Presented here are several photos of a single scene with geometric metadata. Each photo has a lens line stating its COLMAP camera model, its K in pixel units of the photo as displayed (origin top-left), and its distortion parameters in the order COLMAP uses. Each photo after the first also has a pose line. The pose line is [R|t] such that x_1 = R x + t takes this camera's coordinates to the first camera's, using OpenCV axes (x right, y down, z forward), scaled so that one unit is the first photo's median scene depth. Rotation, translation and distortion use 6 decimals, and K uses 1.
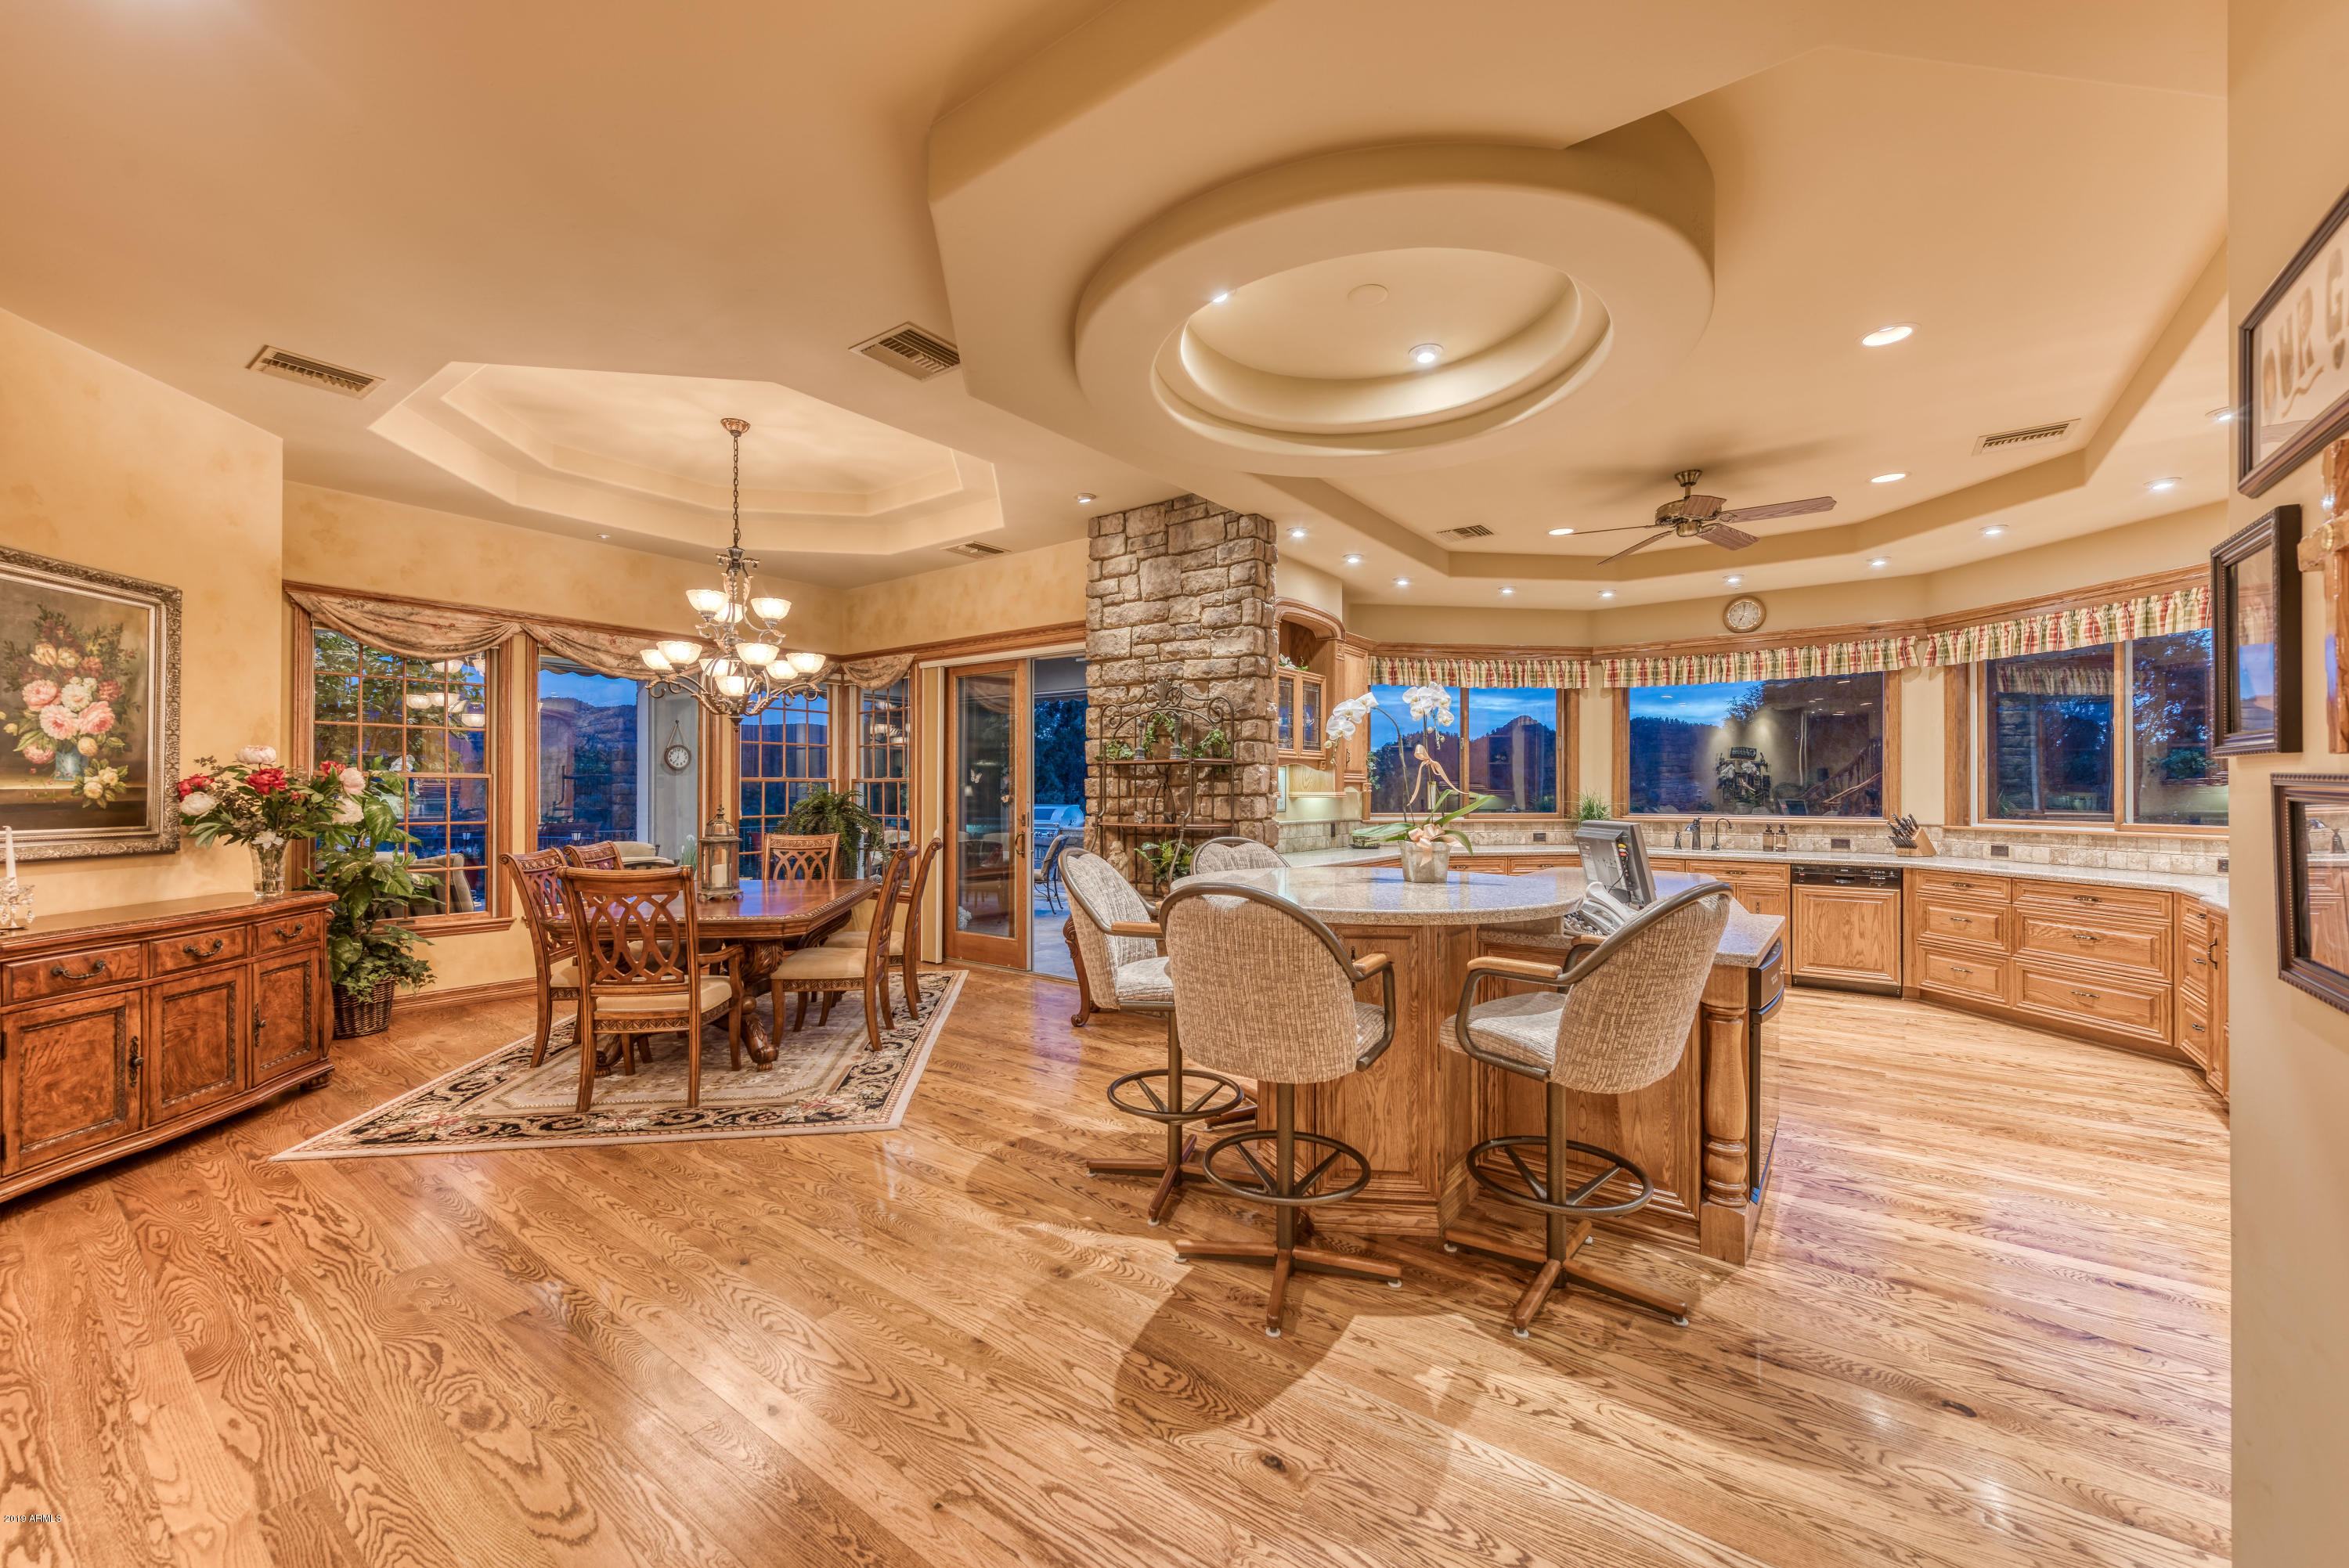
lens RADIAL K [[916.0, 0, 1173.2], [0, 916.0, 789.7], [0, 0, 1]] dist [0.003975, 0.000071]
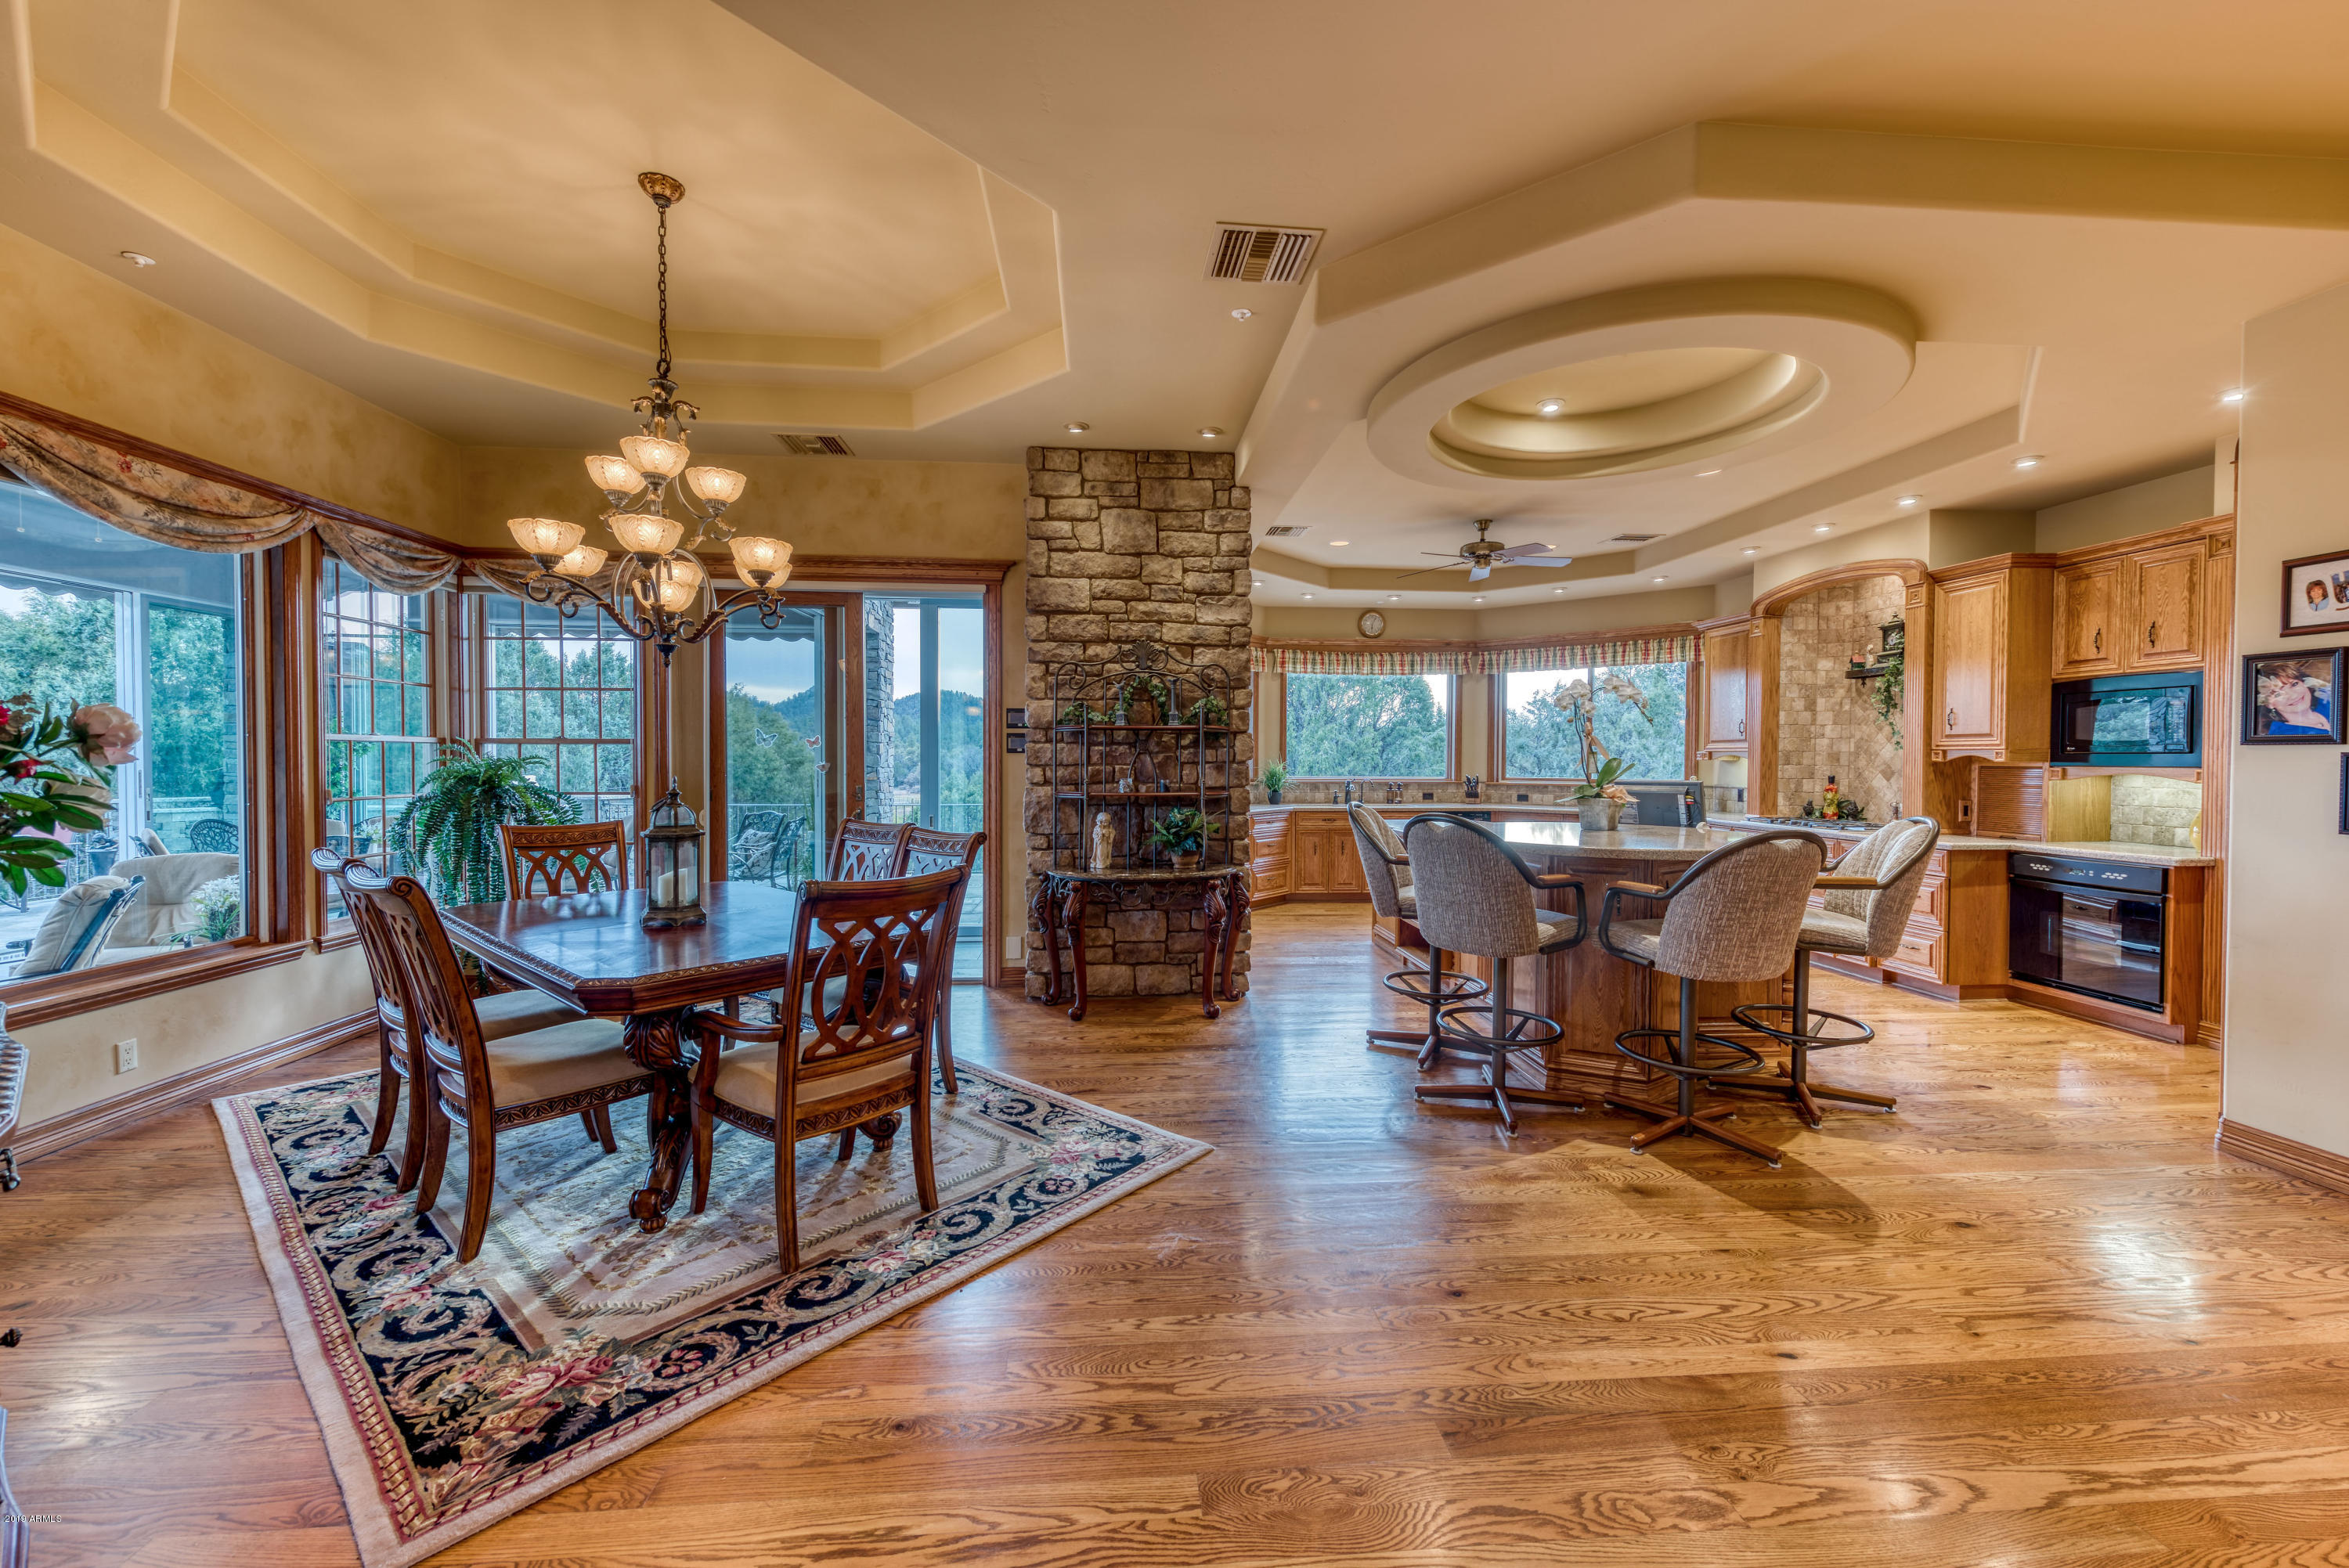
lens RADIAL K [[918.7, 0, 1178.7], [0, 918.7, 781.0], [0, 0, 1]] dist [0.002447, -0.000348]
pose [[0.749929, -0.015117, 0.661345, -0.627120], [-0.002063, 0.999681, 0.025190, 0.000939], [-0.661515, -0.020255, 0.749658, 0.265163]]
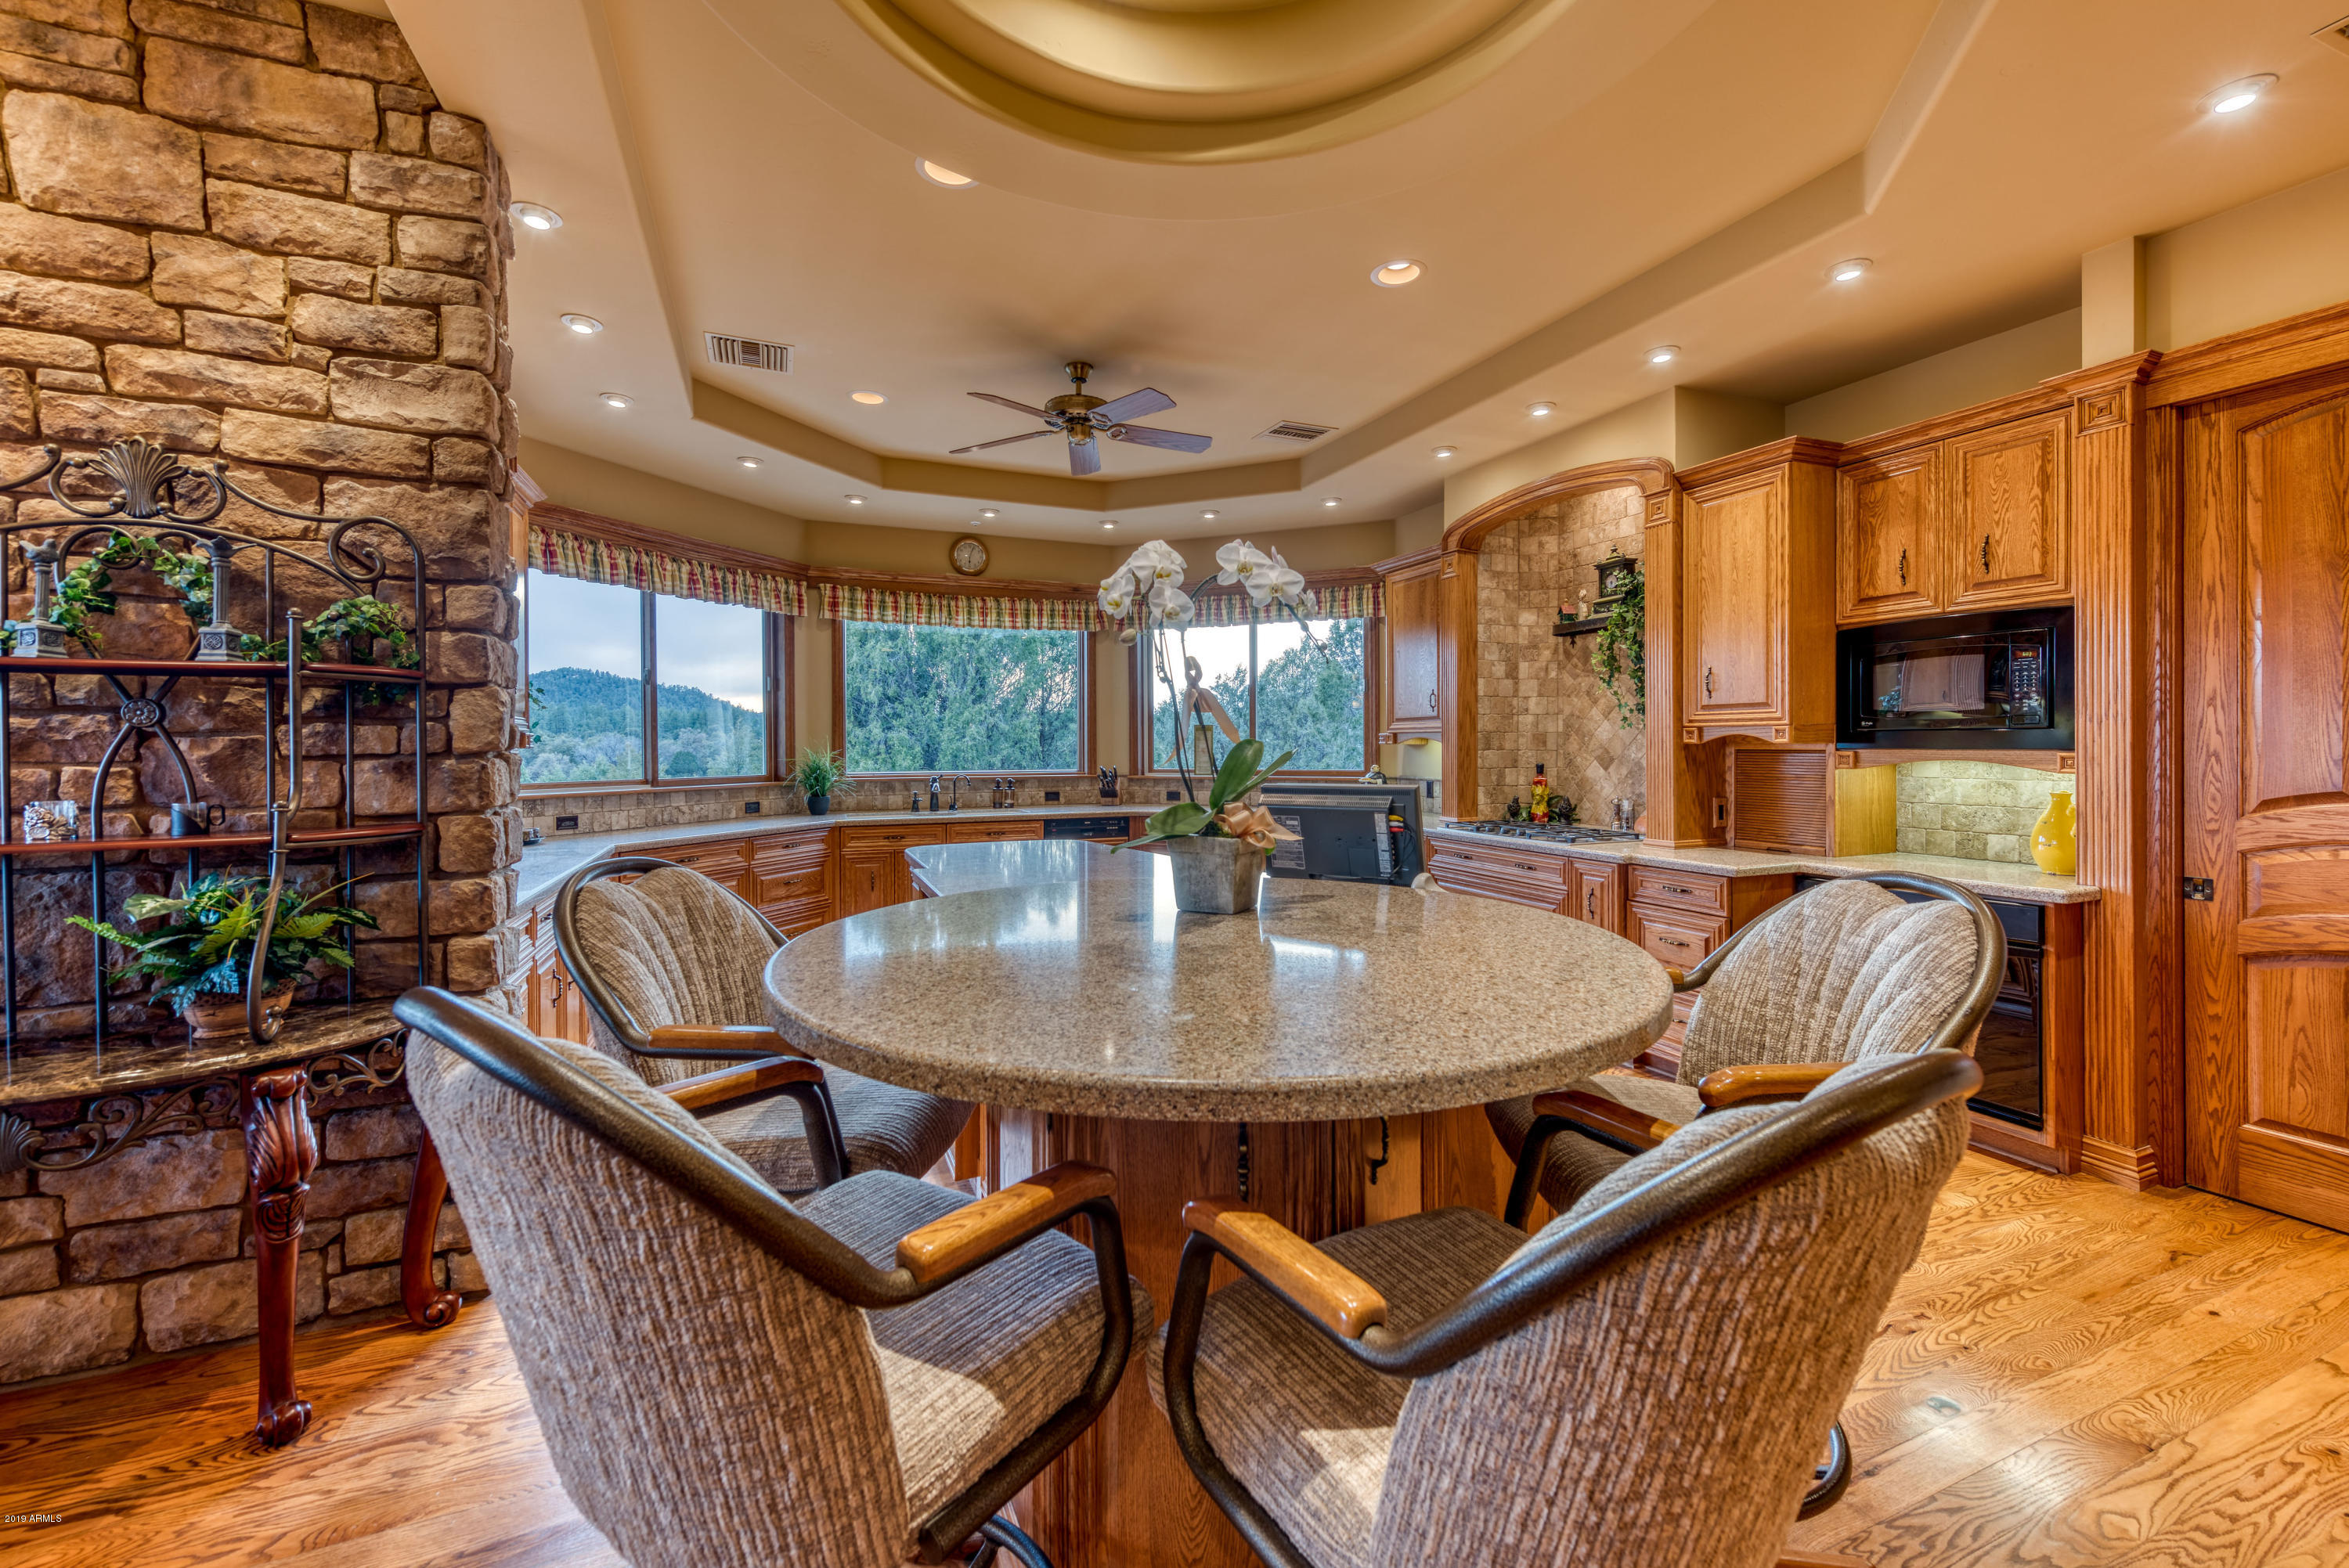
lens RADIAL K [[936.5, 0, 1185.2], [0, 936.5, 755.2], [0, 0, 1]] dist [0.003302, -0.000504]
pose [[0.498573, -0.011858, 0.866767, -0.132759], [0.004619, 0.999929, 0.011023, 0.002506], [-0.866836, -0.001493, 0.498592, 0.458566]]
